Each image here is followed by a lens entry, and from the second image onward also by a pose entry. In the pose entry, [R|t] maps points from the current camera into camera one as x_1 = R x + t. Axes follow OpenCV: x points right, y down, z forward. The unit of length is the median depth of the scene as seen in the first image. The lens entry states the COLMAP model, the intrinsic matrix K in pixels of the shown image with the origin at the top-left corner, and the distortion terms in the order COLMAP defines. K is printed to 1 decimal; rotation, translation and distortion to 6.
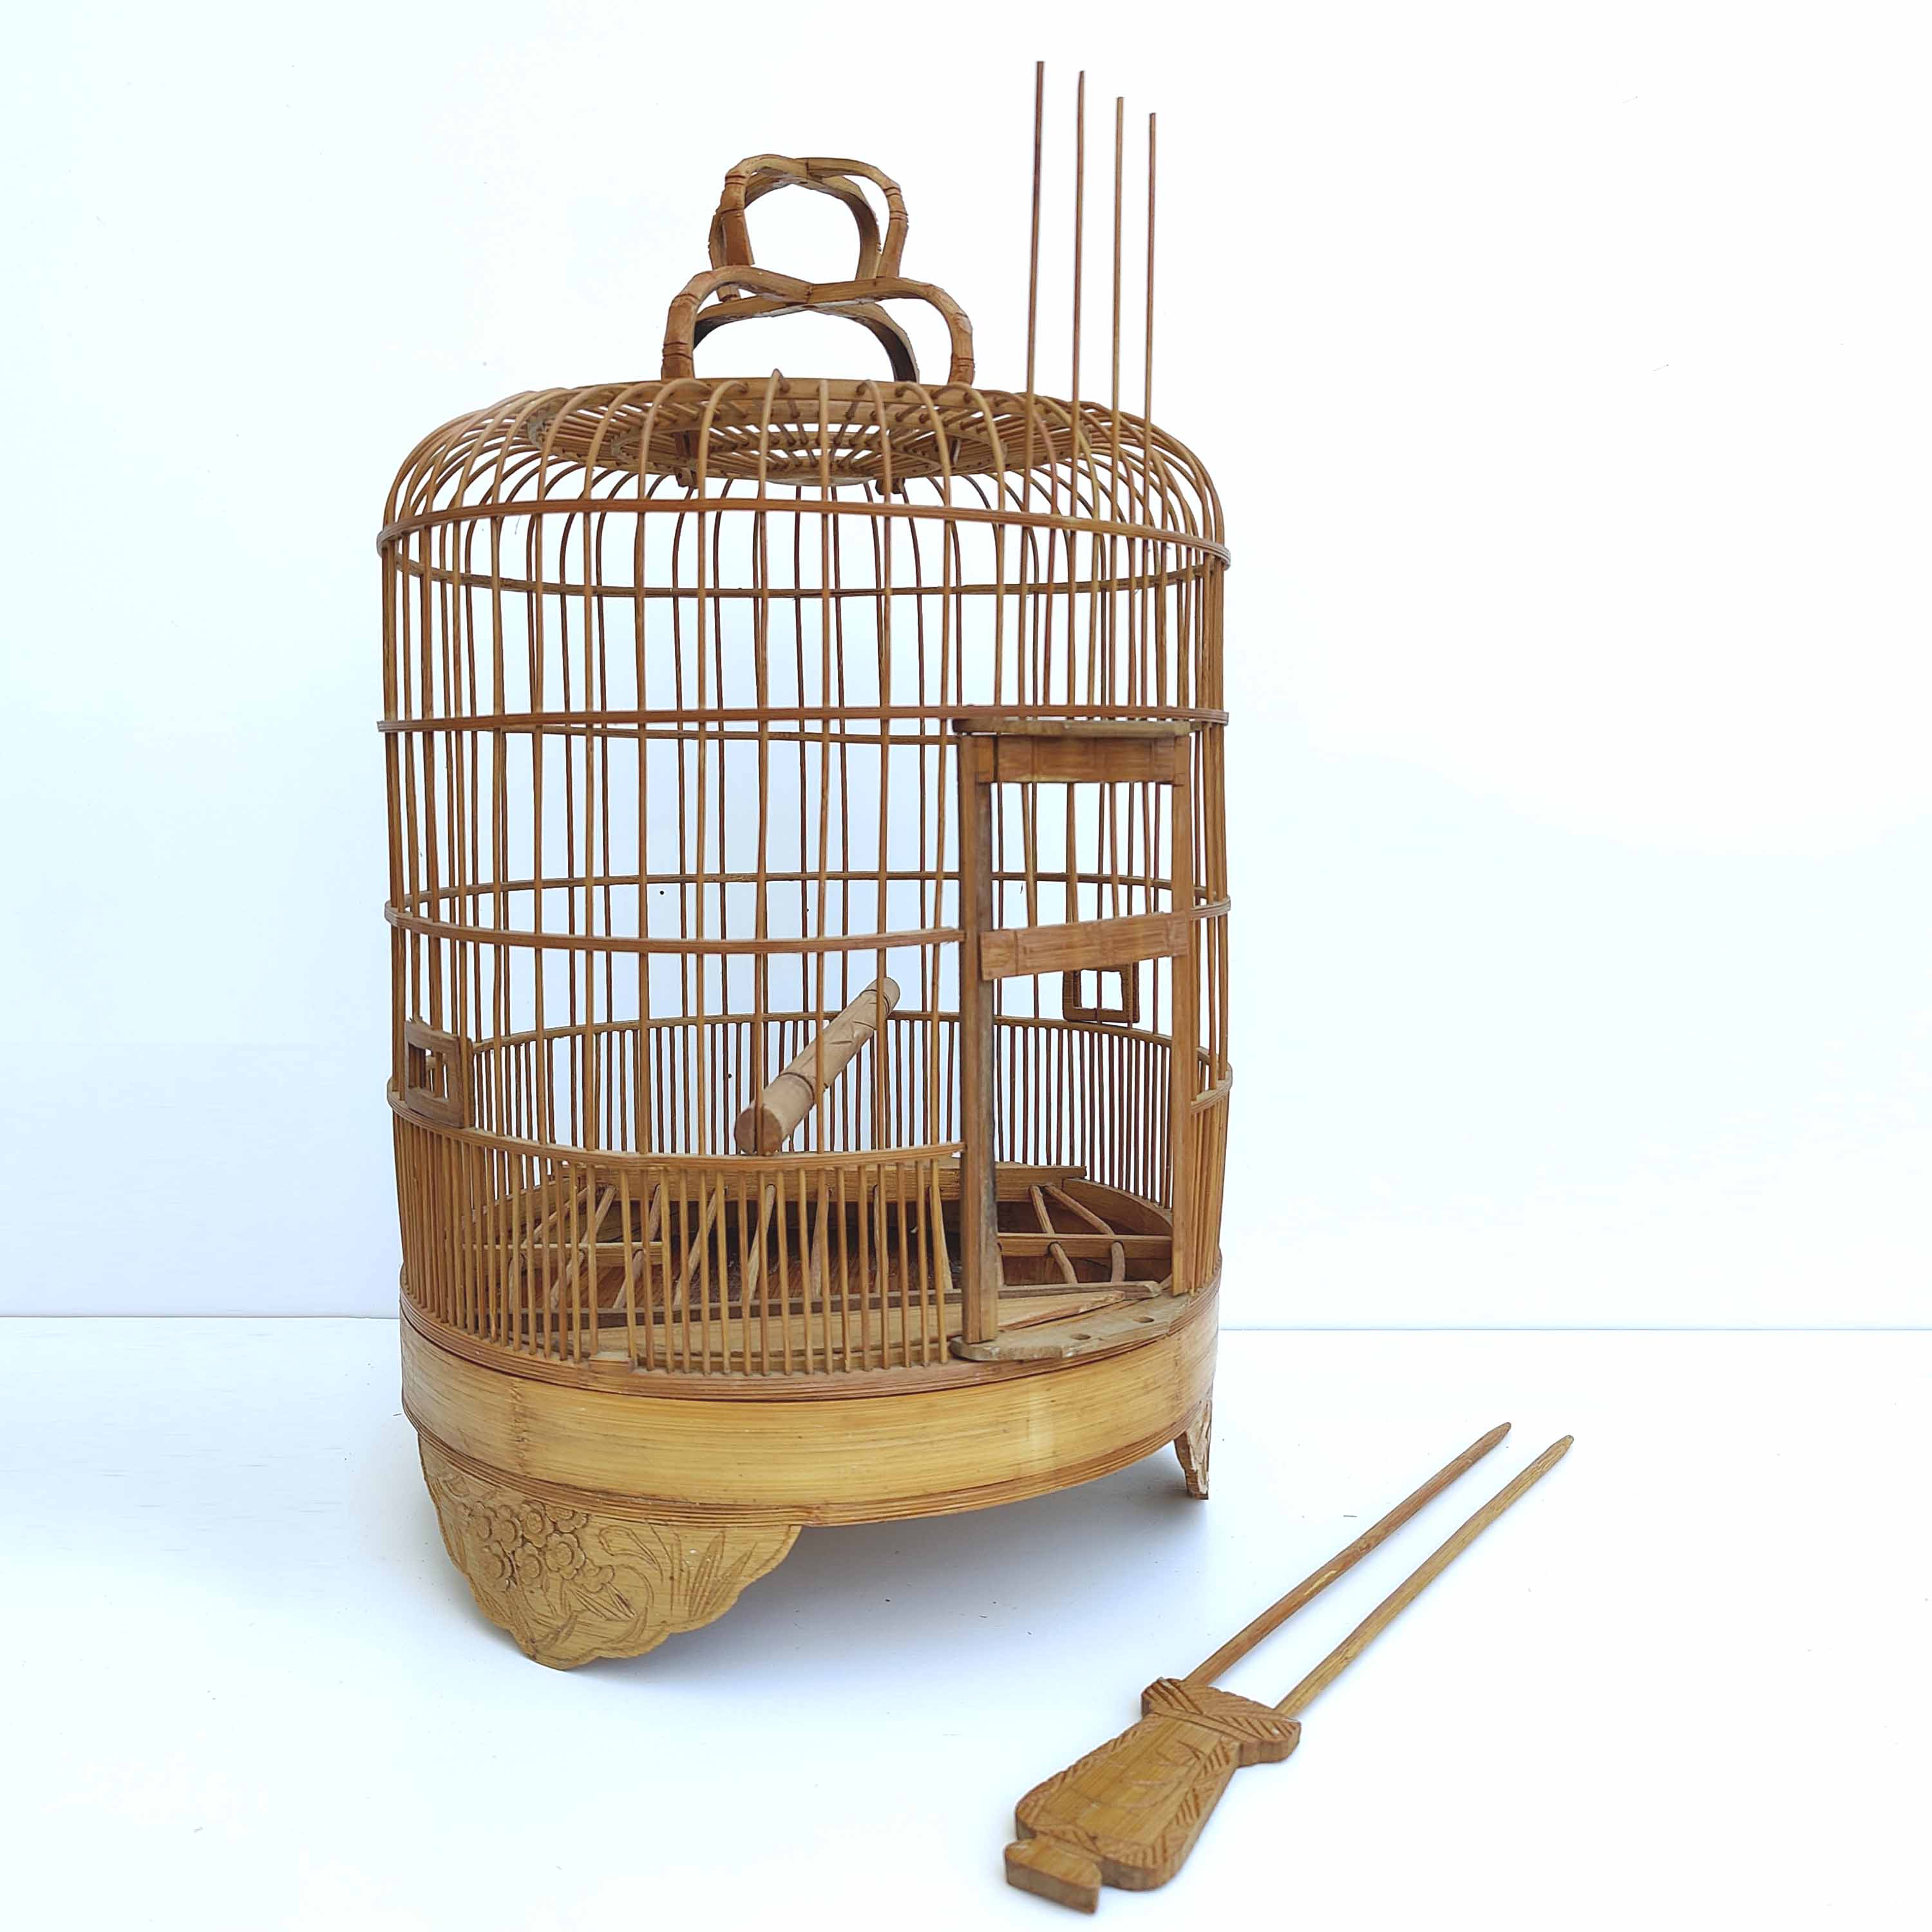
lens RADIAL K [[2173.1, 0, 967.3], [0, 2173.1, 905.1], [0, 0, 1]] dist [0.047016, 0.008047]
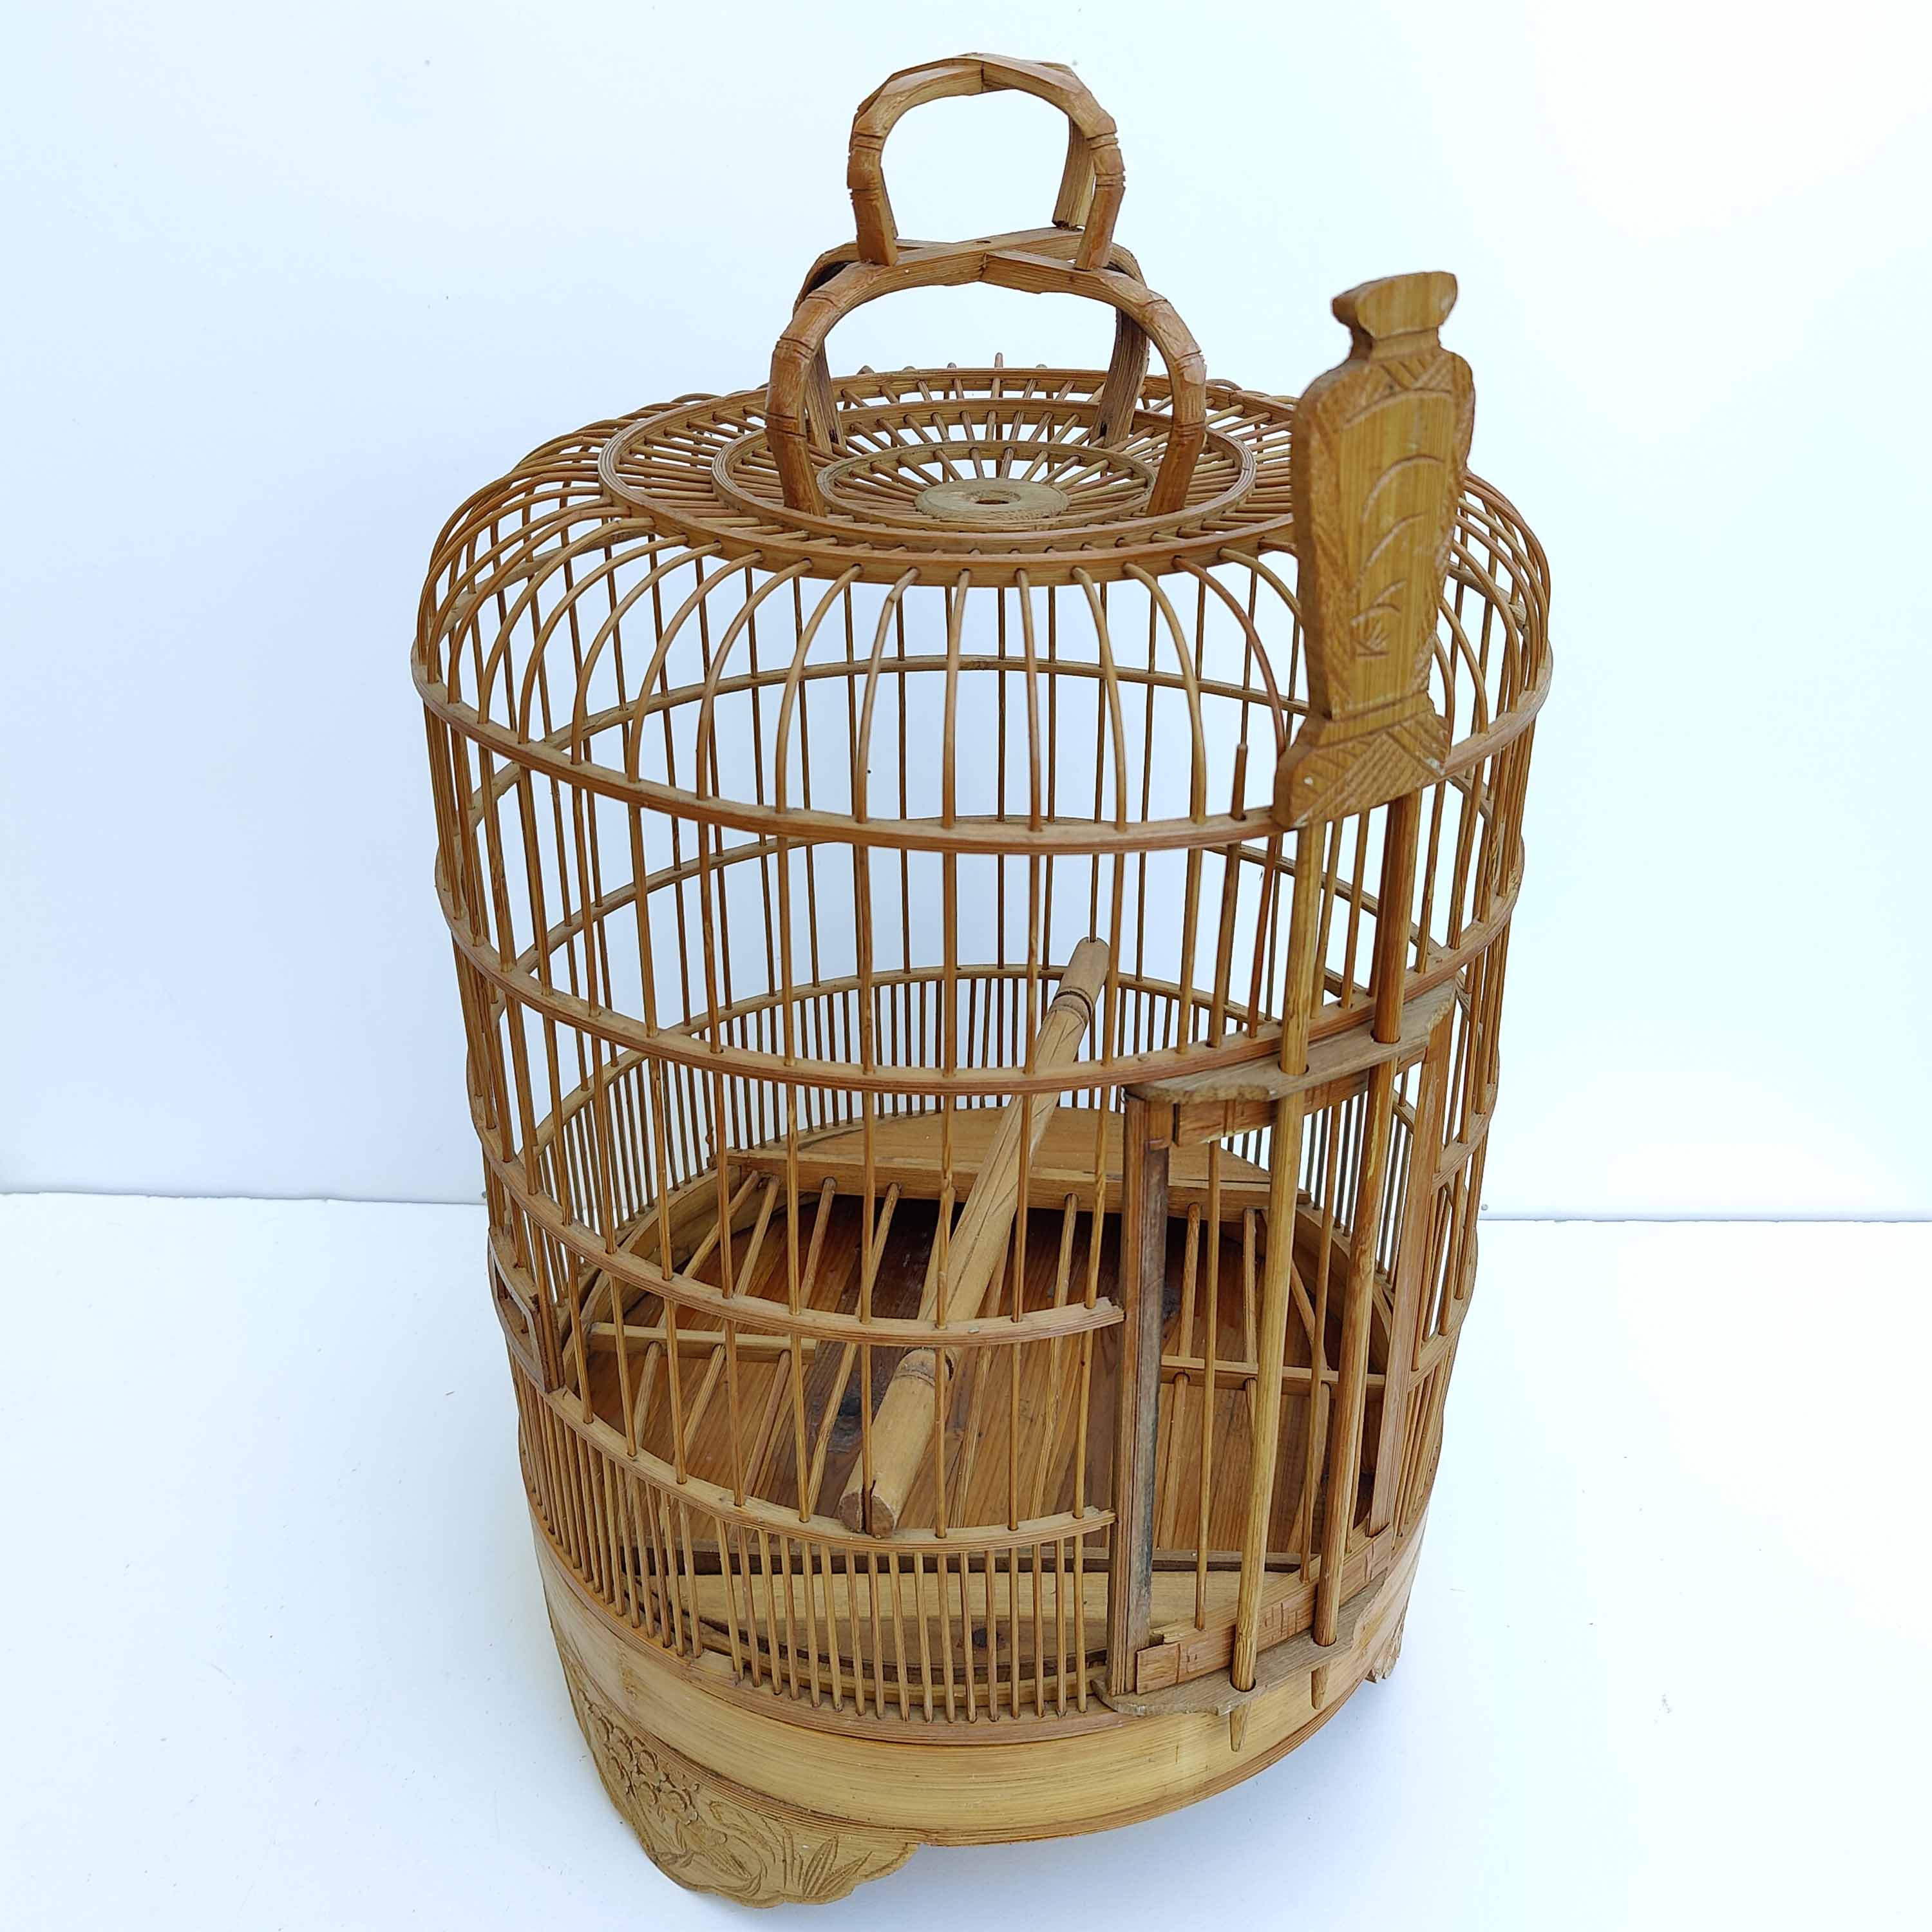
lens RADIAL K [[2126.5, 0, 966.0], [0, 2126.5, 966.0], [0, 0, 1]] dist [0.022210, 0.020542]
pose [[0.987620, 0.076495, -0.136947, 0.037291], [-0.012955, 0.909832, 0.414774, -0.413323], [0.156327, -0.407865, 0.899560, 0.333403]]
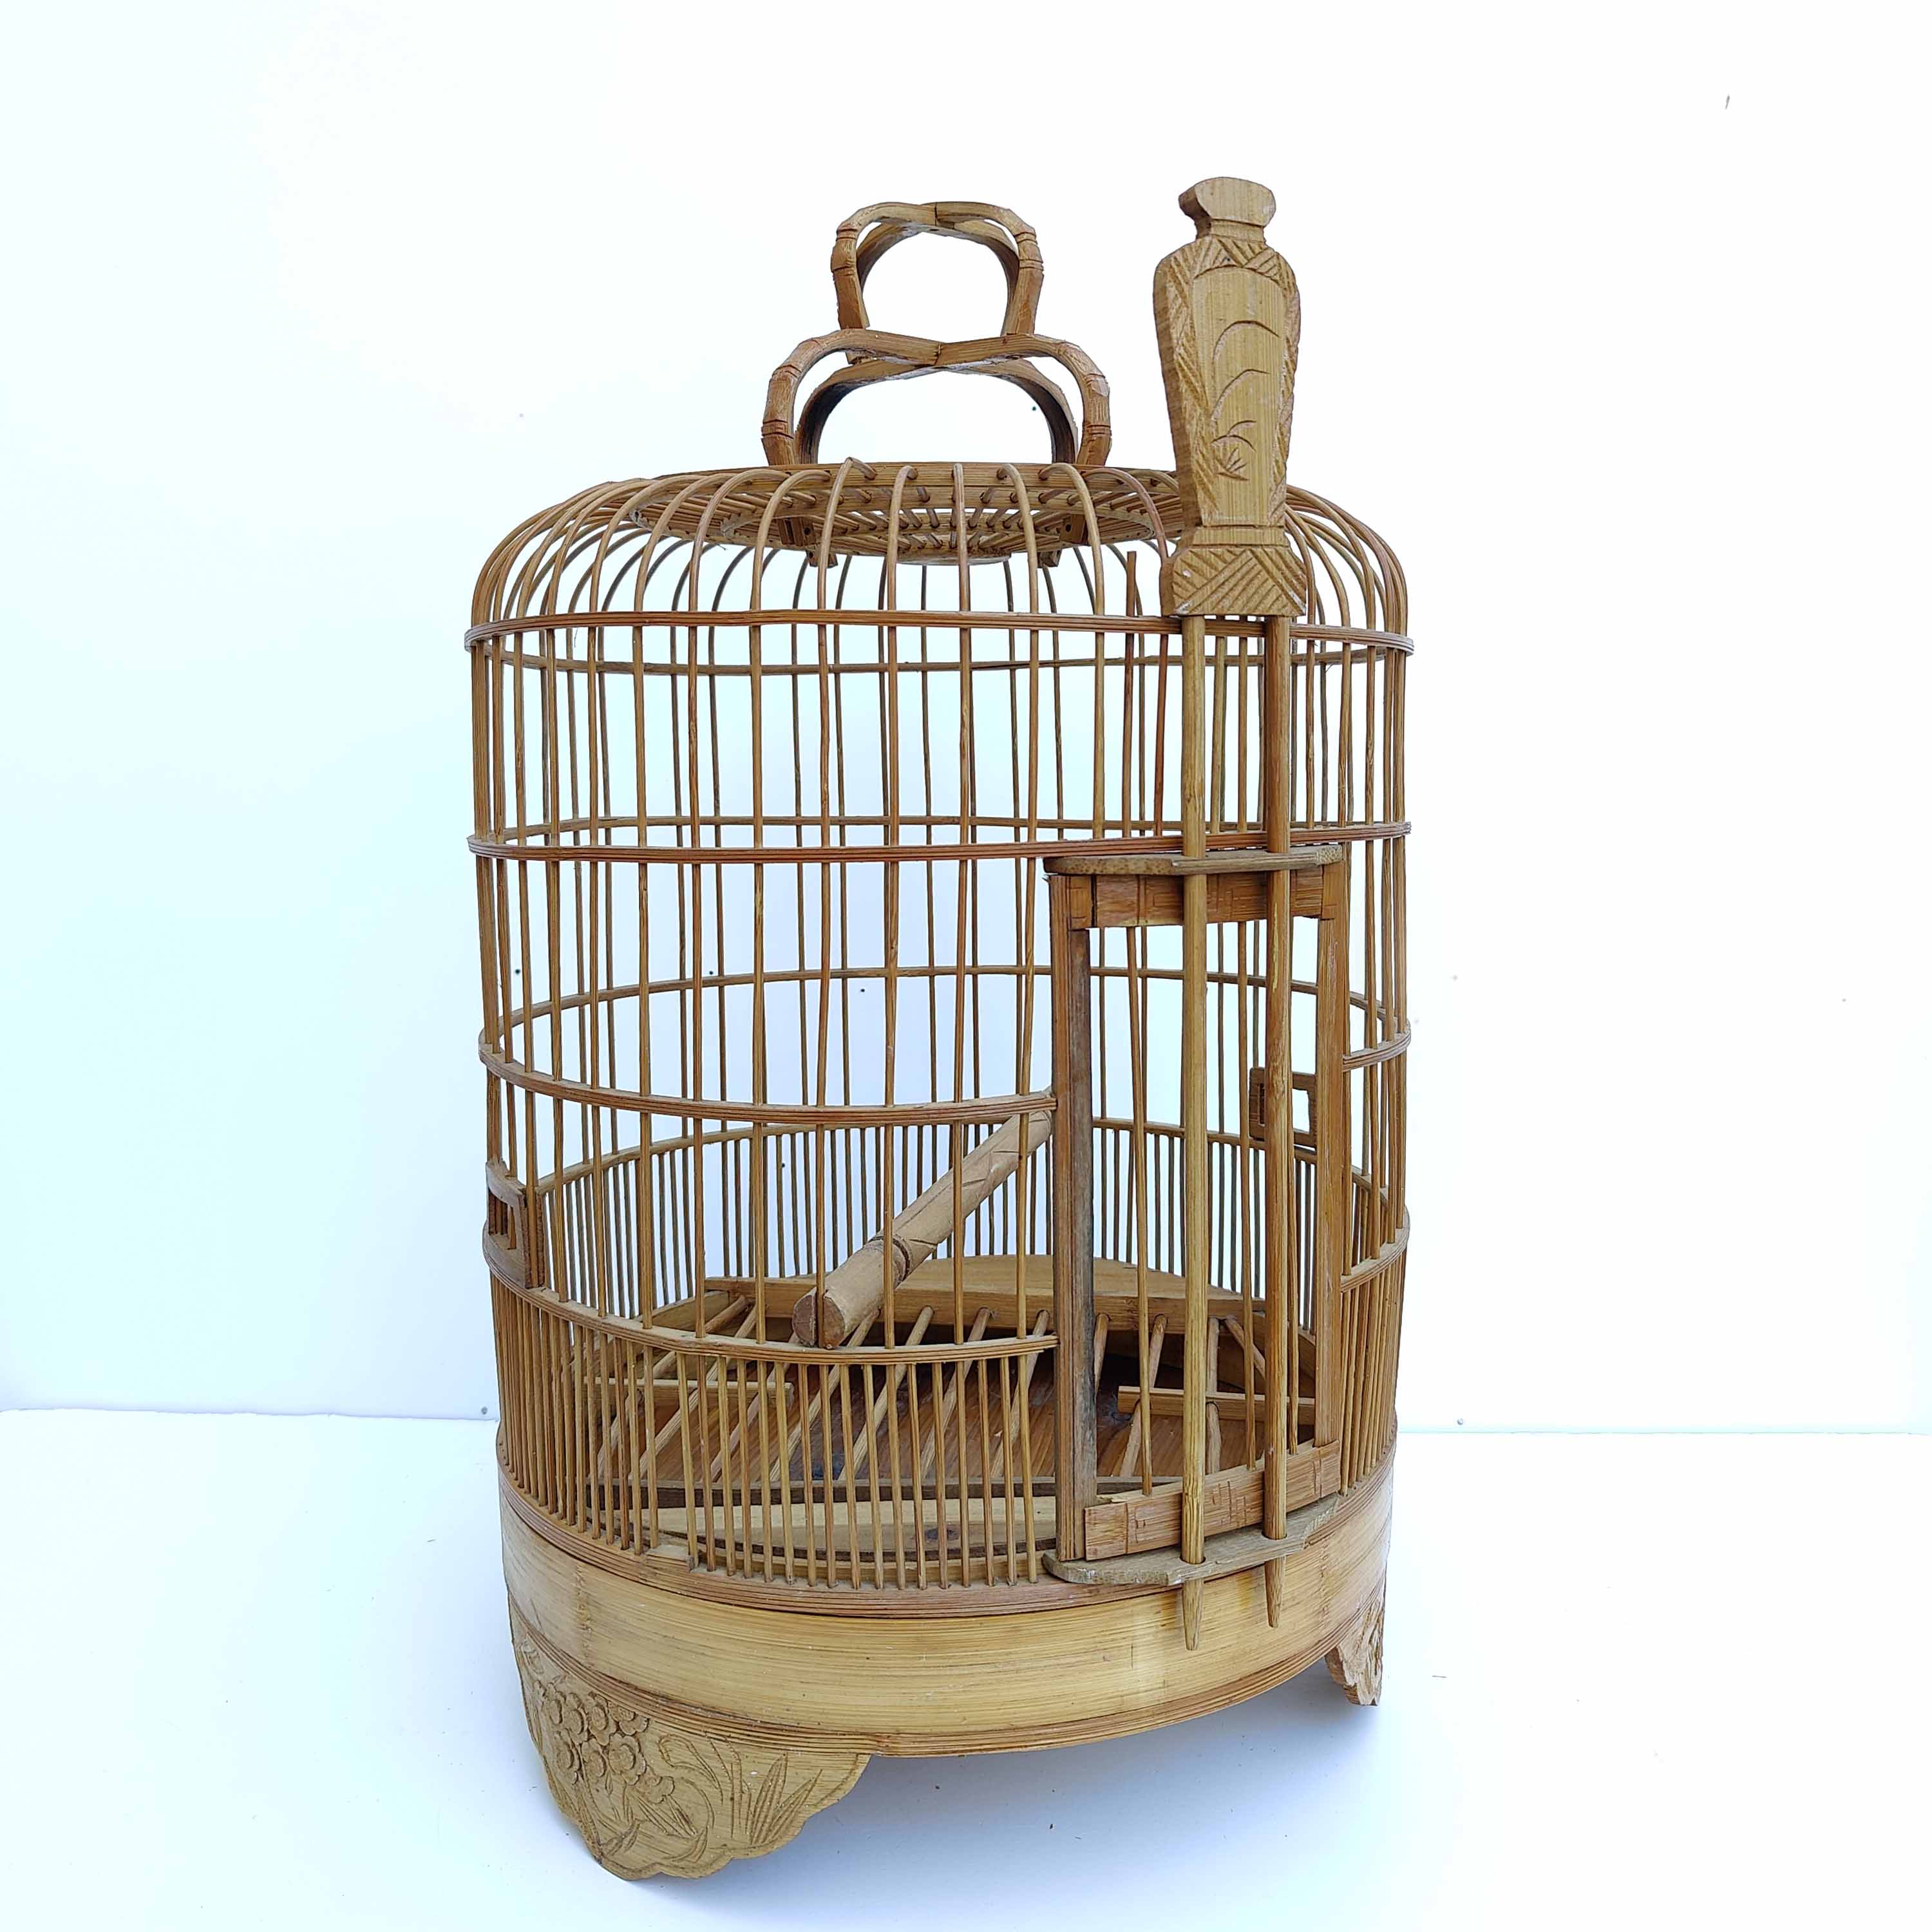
lens RADIAL K [[2092.1, 0, 972.1], [0, 2092.1, 943.3], [0, 0, 1]] dist [0.026639, 0.027118]
pose [[0.984885, 0.012600, -0.172753, 0.107001], [-0.006669, 0.999370, 0.034872, -0.077054], [0.173084, -0.033193, 0.984348, 0.162616]]
